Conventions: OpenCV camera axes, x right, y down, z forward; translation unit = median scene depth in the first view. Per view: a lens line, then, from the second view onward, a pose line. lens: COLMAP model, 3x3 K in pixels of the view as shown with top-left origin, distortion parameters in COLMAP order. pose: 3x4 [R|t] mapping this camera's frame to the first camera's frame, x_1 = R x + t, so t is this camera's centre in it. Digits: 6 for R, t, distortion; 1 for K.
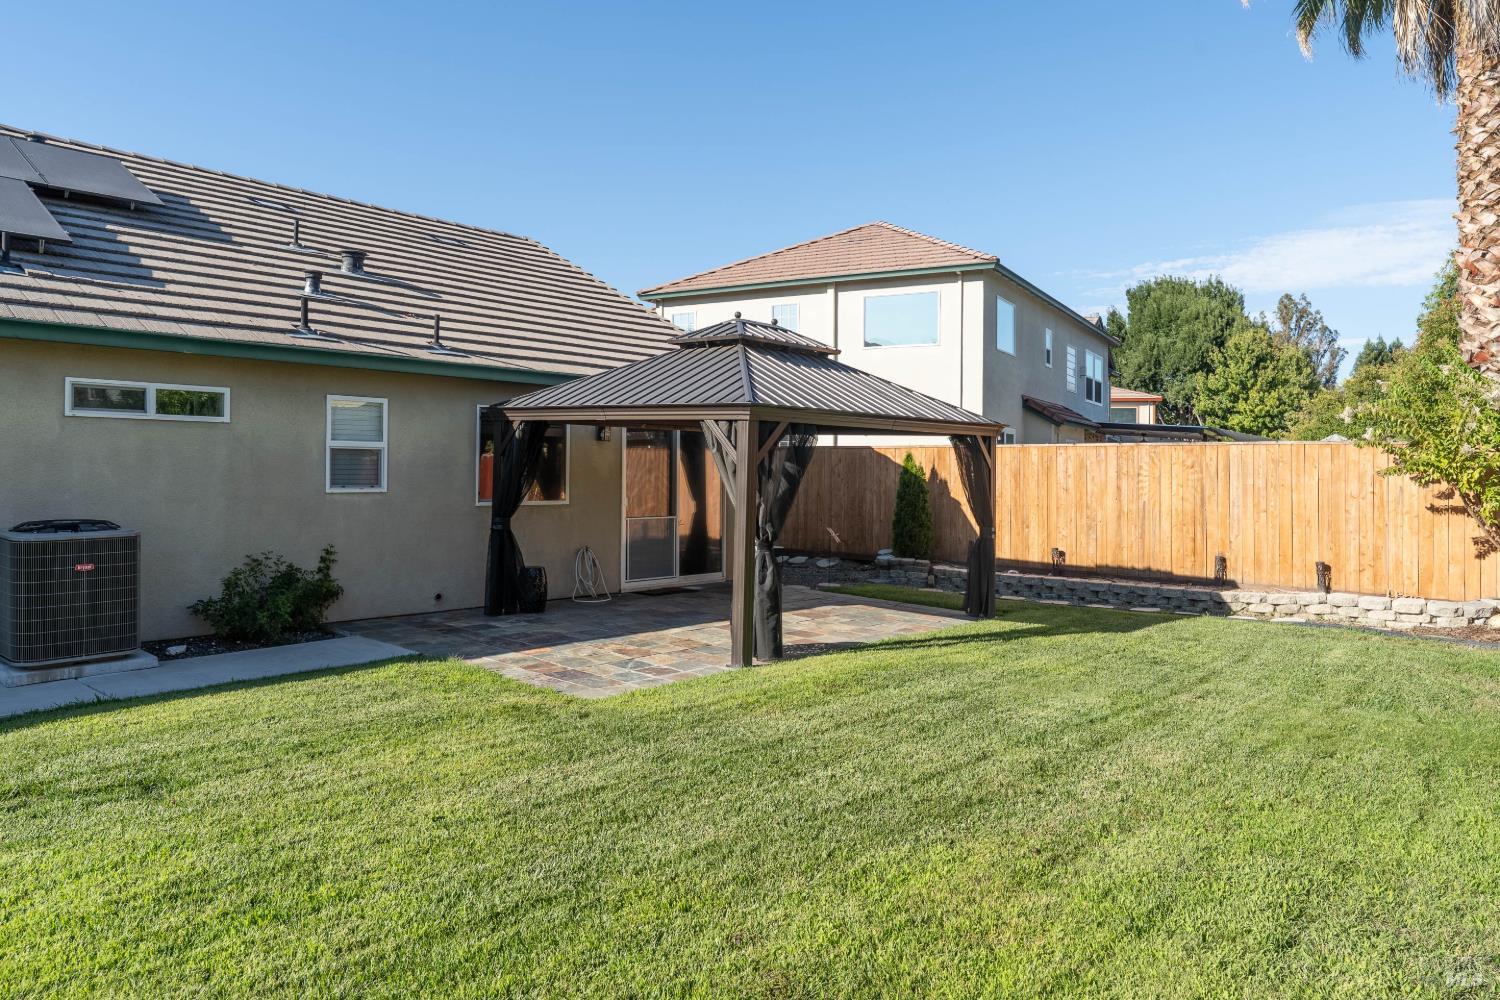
lens RADIAL K [[1004.2, 0, 750.0], [0, 1004.2, 500.0], [0, 0, 1]] dist [0.003520, 0.000282]
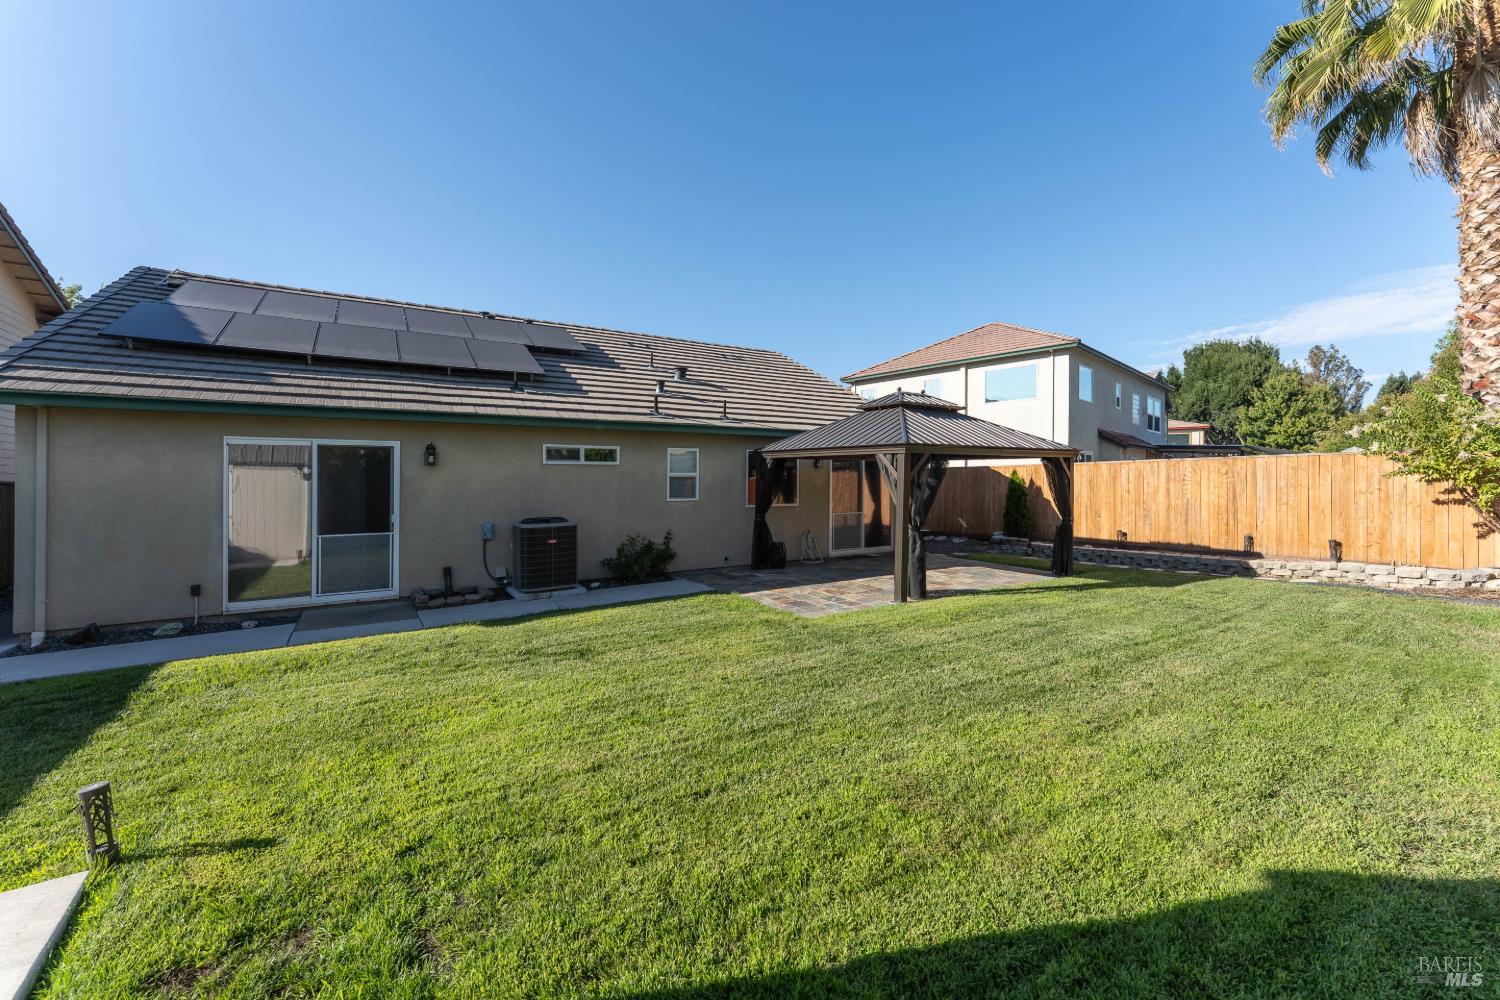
lens RADIAL K [[611.8, 0, 753.0], [0, 611.8, 480.3], [0, 0, 1]] dist [0.000069, 0.000165]
pose [[0.965571, -0.024491, -0.258984, 0.020081], [0.015005, 0.999144, -0.038543, -0.000065], [0.259707, 0.033330, 0.965112, -0.039868]]
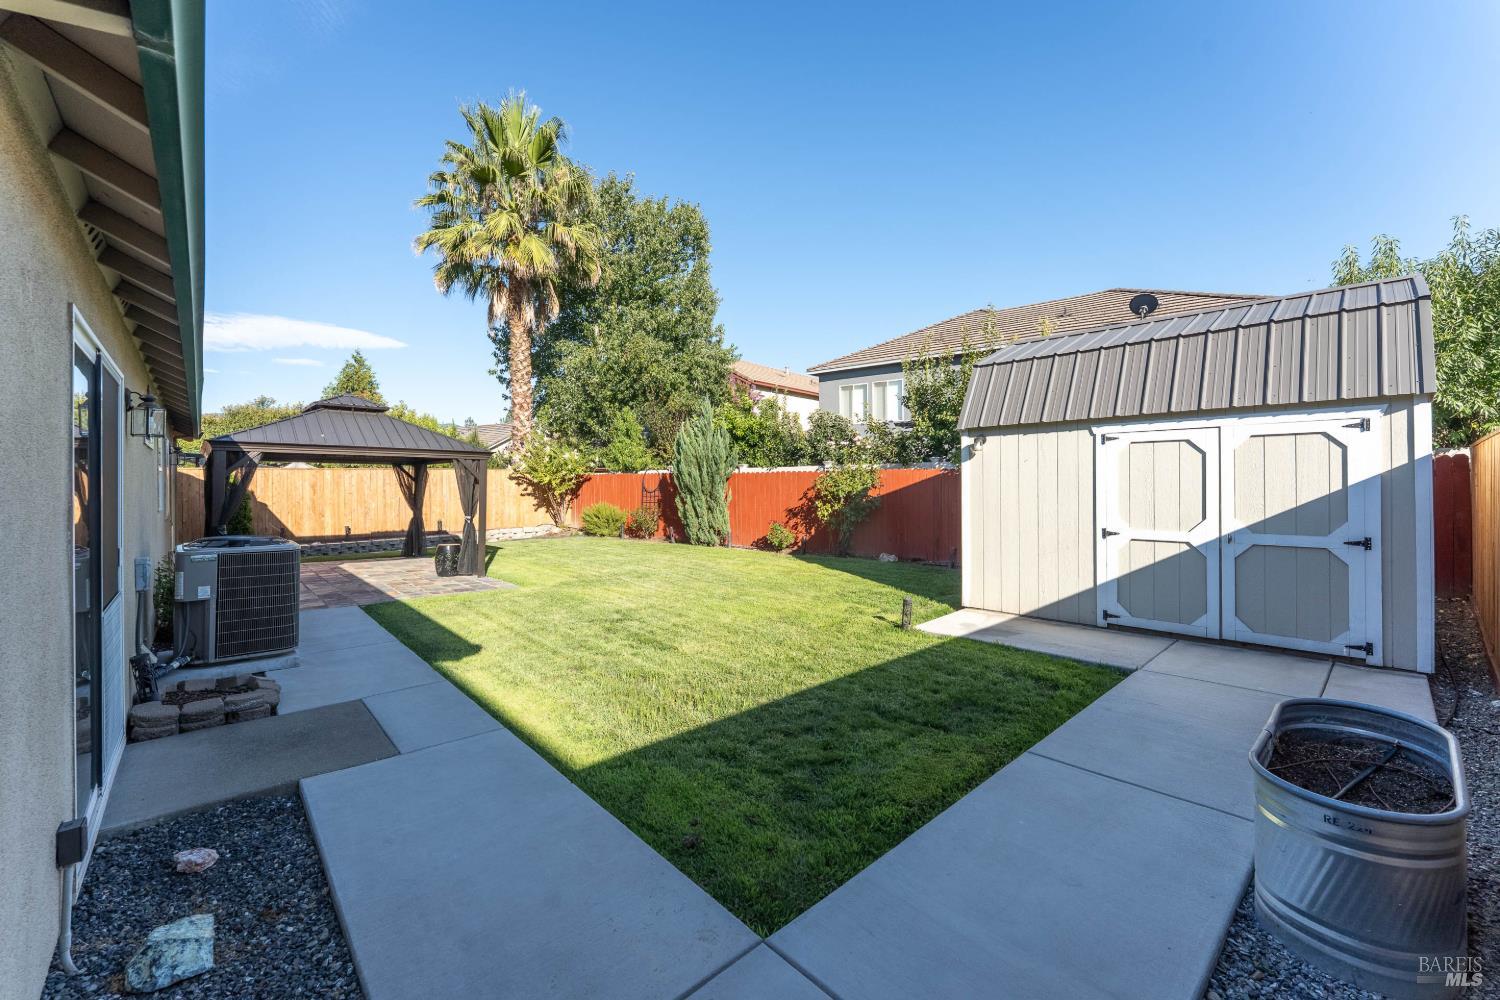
lens RADIAL K [[611.8, 0, 753.0], [0, 611.8, 480.3], [0, 0, 1]] dist [0.000069, 0.000165]
pose [[0.081967, -0.012018, 0.996563, -1.112813], [0.039450, 0.999183, 0.008805, -0.022892], [-0.995854, 0.038593, 0.082375, 0.287410]]
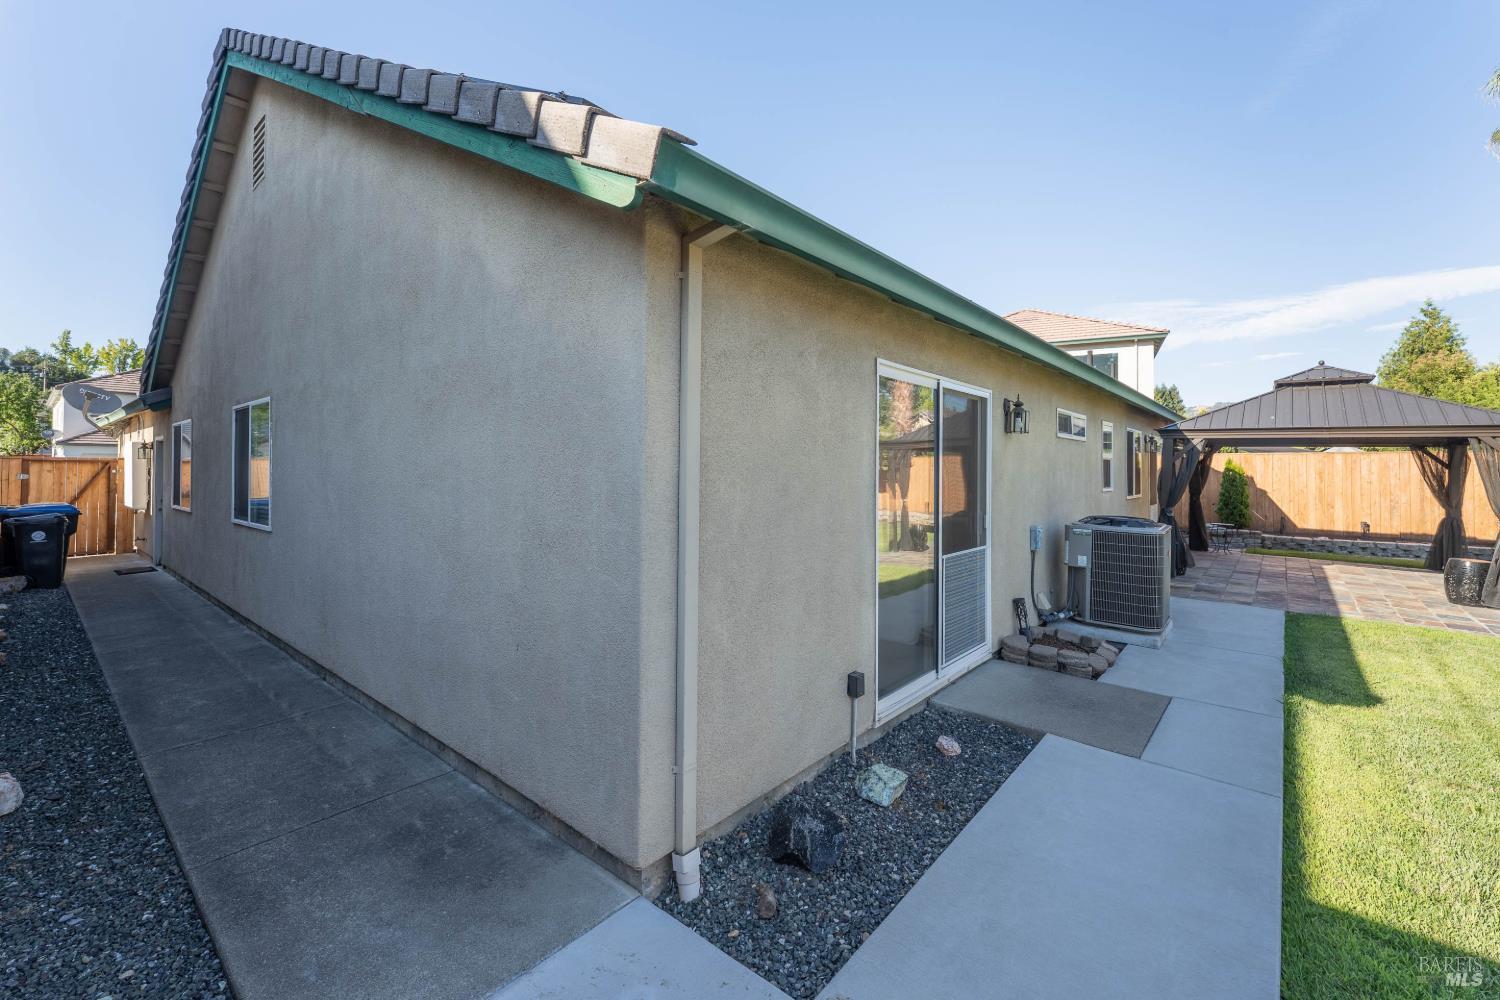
lens RADIAL K [[630.6, 0, 757.6], [0, 630.6, 463.2], [0, 0, 1]] dist [0.000118, 0.000244]
pose [[0.998821, -0.007149, 0.048016, -0.980050], [0.008929, 0.999277, -0.036961, -0.019105], [-0.047717, 0.037346, 0.998163, 0.166363]]
